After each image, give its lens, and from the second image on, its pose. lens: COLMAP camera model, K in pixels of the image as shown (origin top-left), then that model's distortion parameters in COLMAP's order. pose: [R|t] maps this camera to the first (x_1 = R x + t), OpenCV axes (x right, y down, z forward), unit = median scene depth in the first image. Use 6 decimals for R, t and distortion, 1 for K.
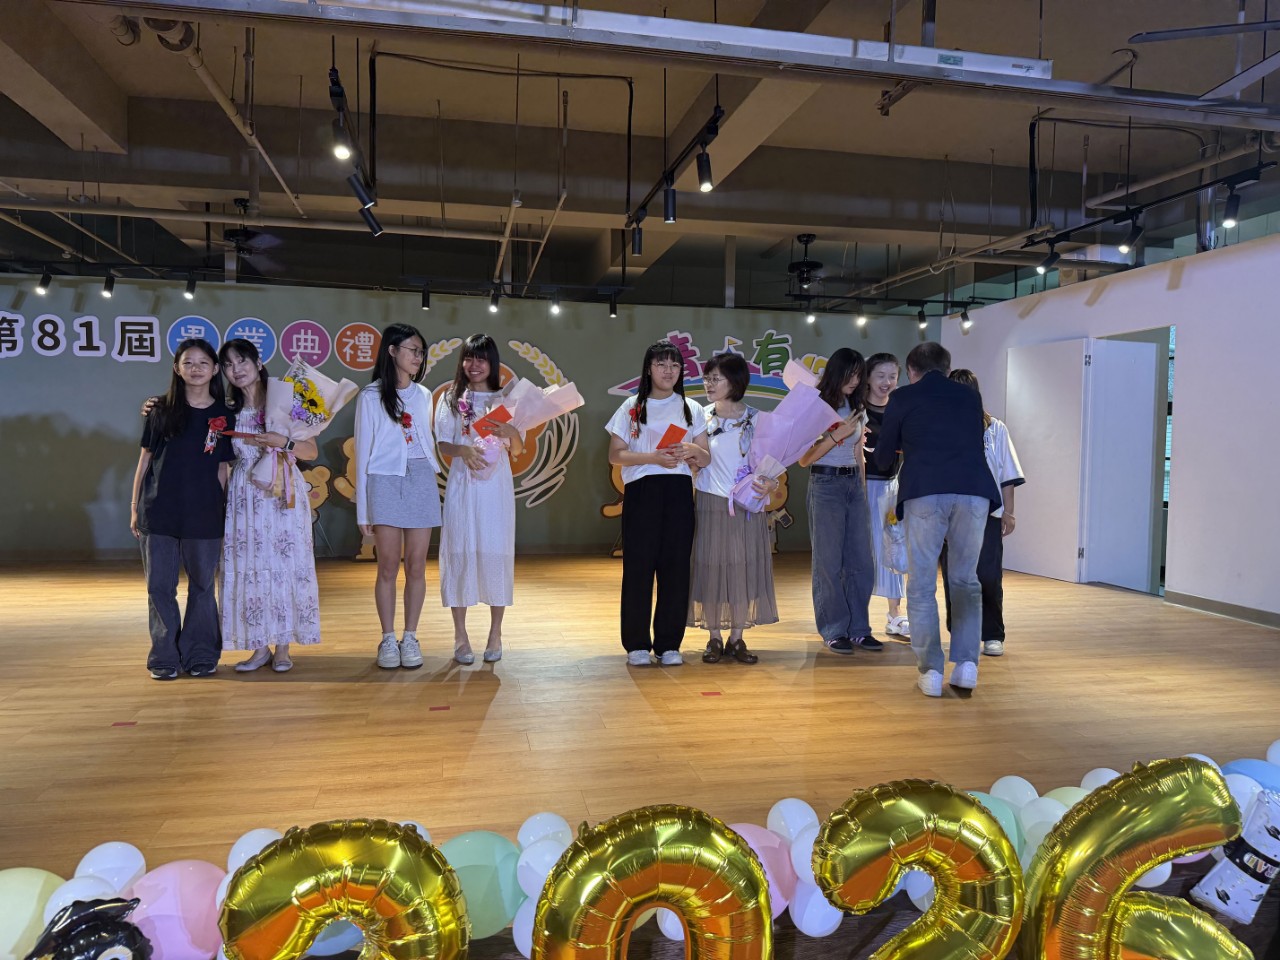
lens RADIAL K [[900.2, 0, 645.9], [0, 900.2, 481.6], [0, 0, 1]] dist [0.033536, -0.036491]
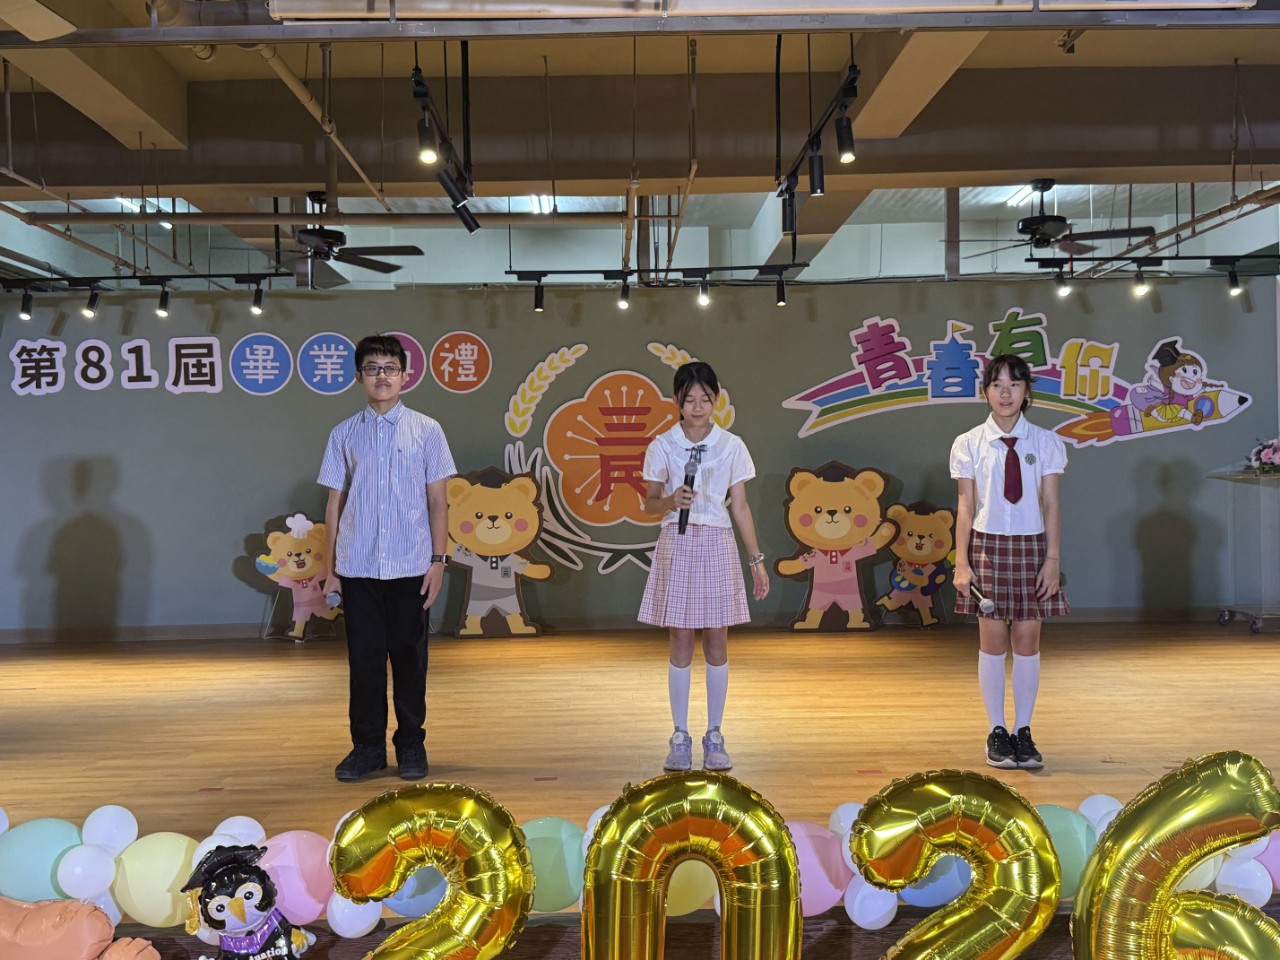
lens RADIAL K [[1373.3, 0, 646.2], [0, 1373.3, 488.2], [0, 0, 1]] dist [0.183145, -0.385246]
pose [[0.983173, -0.030120, -0.180178, 0.075518], [0.022840, 0.998842, -0.042342, 0.019583], [0.181244, 0.037514, 0.982722, -0.198794]]
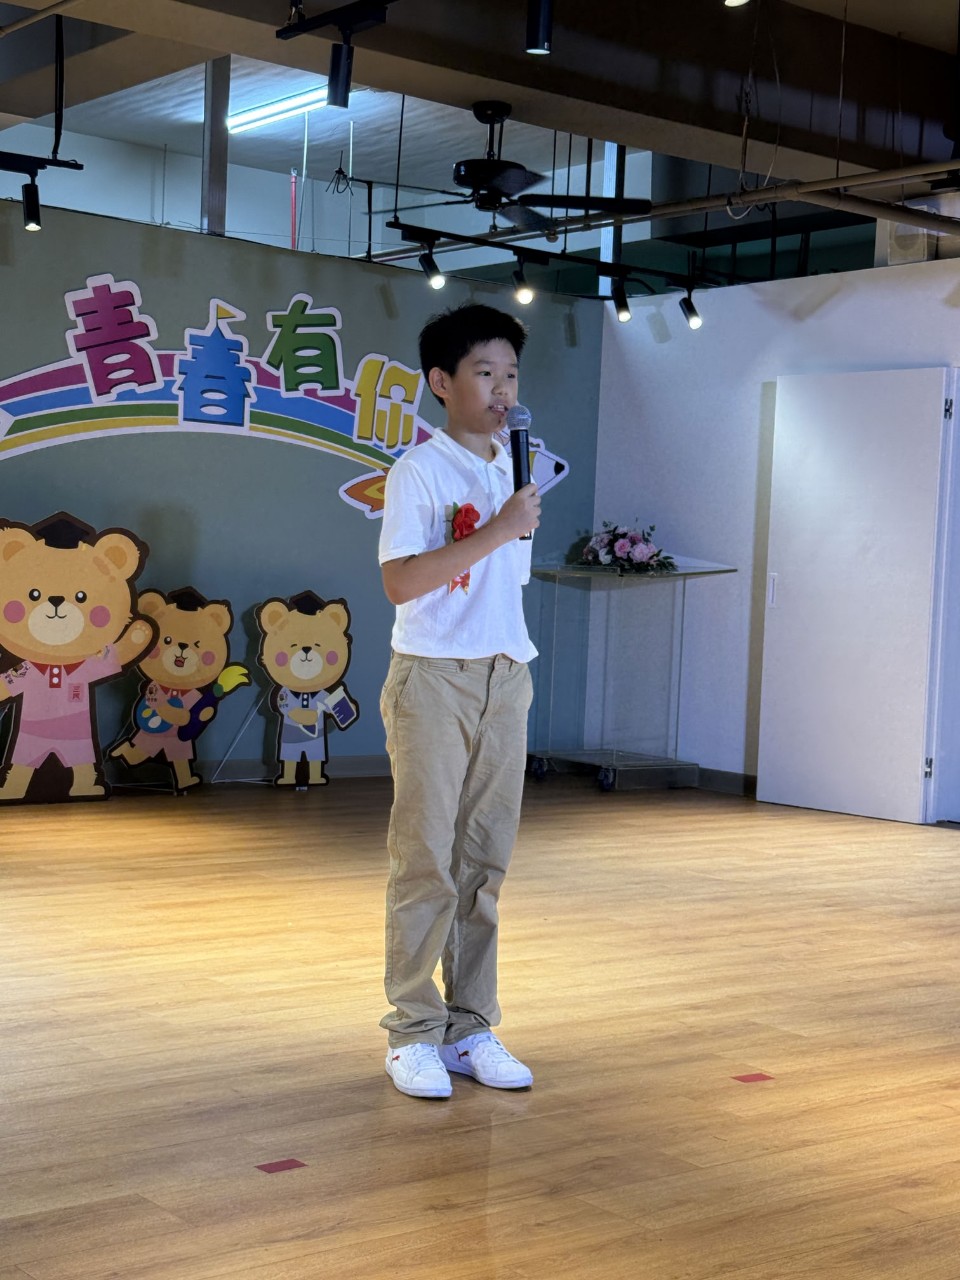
lens RADIAL K [[1964.9, 0, 486.5], [0, 1964.9, 640.1], [0, 0, 1]] dist [0.166337, -0.111582]
pose [[0.892523, 0.009643, 0.450898, -0.365023], [-0.012213, 0.999922, 0.002791, 0.003938], [-0.450836, -0.007998, 0.892571, 0.093874]]
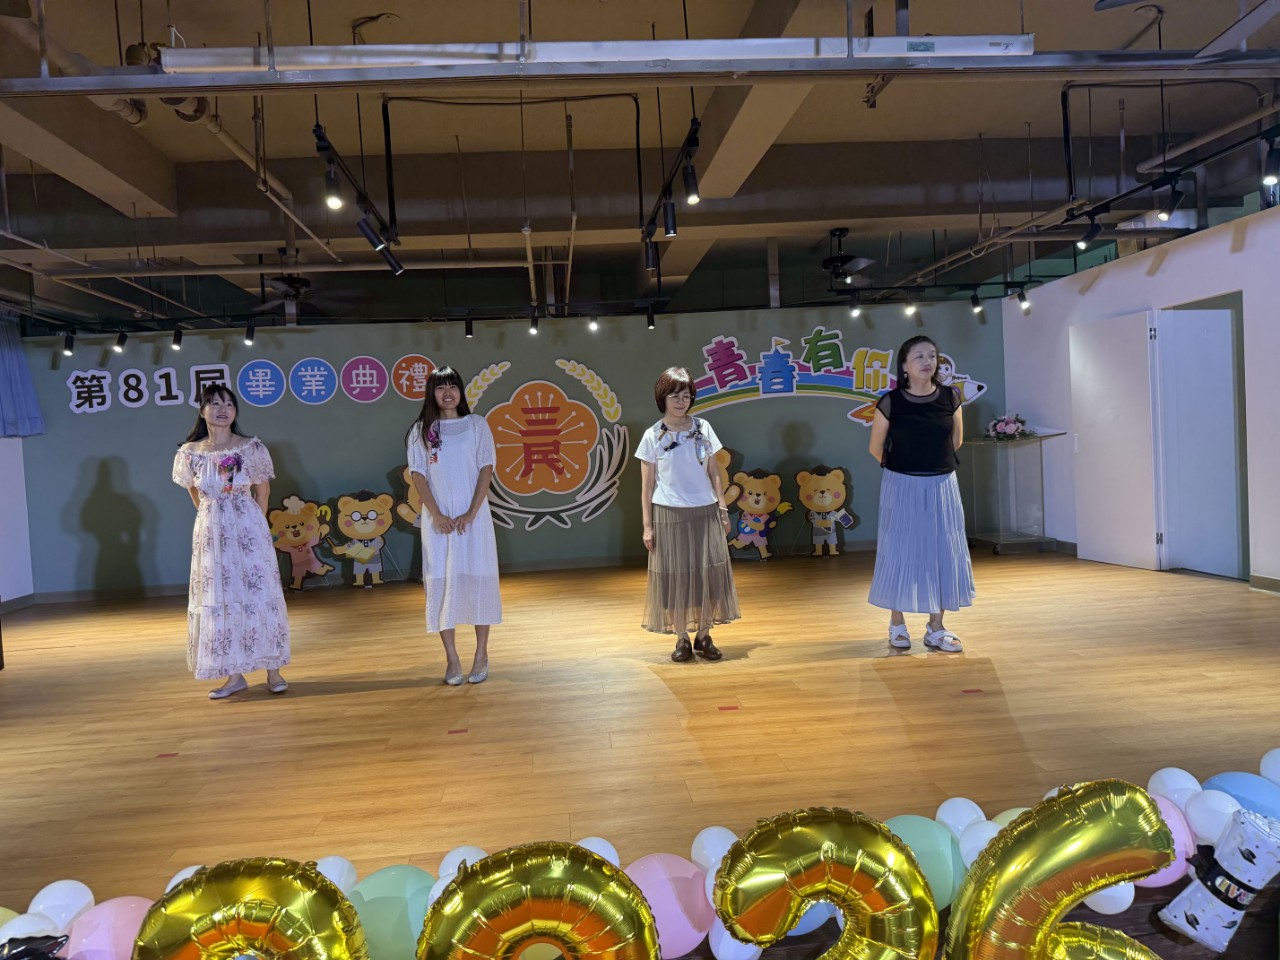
lens RADIAL K [[896.8, 0, 633.3], [0, 896.8, 482.9], [0, 0, 1]] dist [0.049792, -0.058879]
pose [[0.990987, -0.061503, -0.119002, 0.071468], [0.061174, 0.998106, -0.006421, -0.008157], [0.119172, -0.000917, 0.992873, 0.002725]]
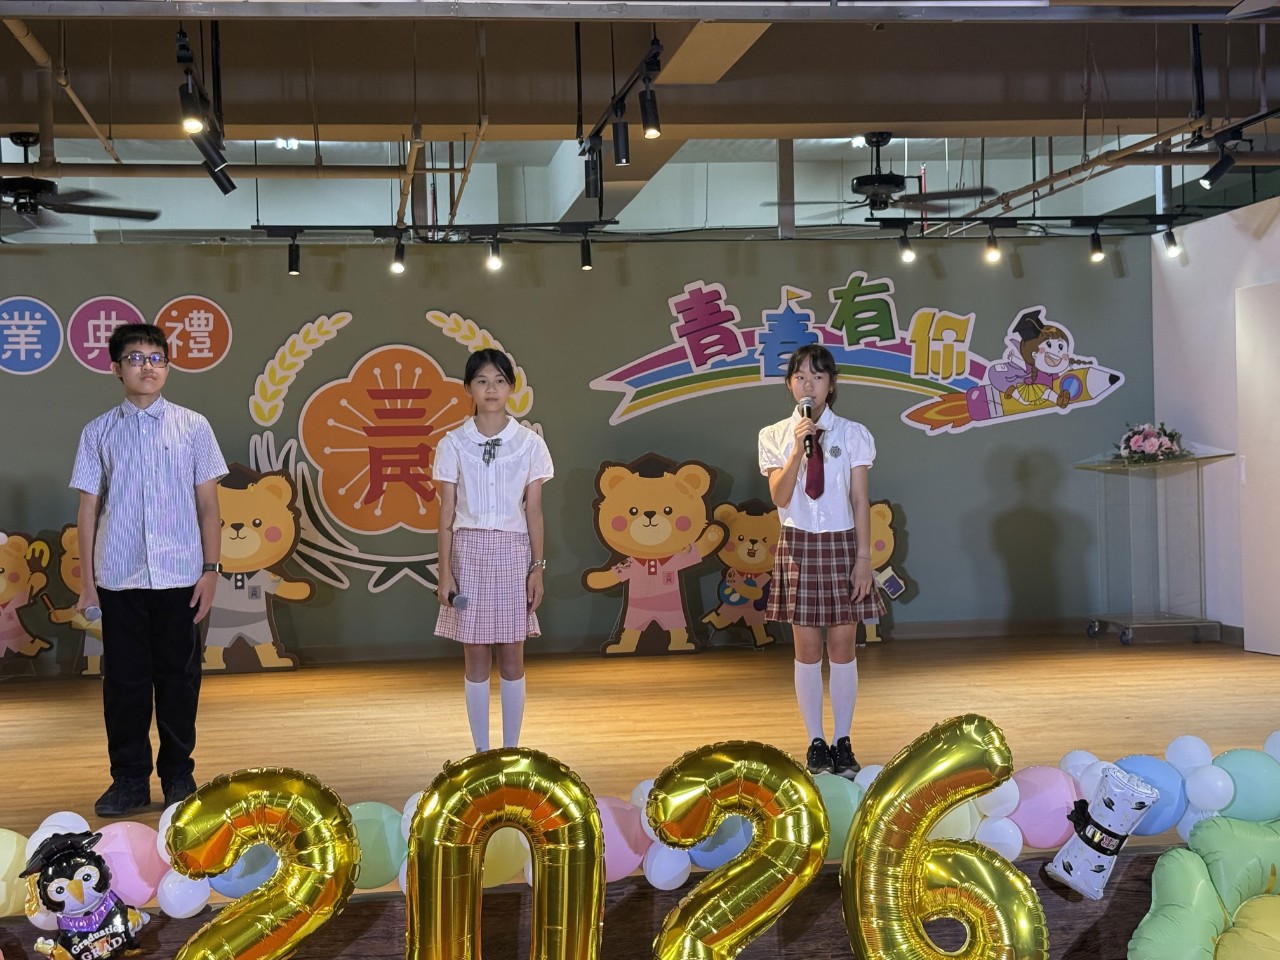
lens RADIAL K [[1888.5, 0, 641.0], [0, 1888.5, 485.8], [0, 0, 1]] dist [0.168264, -0.250694]
pose [[0.997484, -0.040420, -0.058245, 0.099737], [0.038265, 0.998558, -0.037639, 0.026824], [0.059682, 0.035316, 0.997593, -0.441567]]
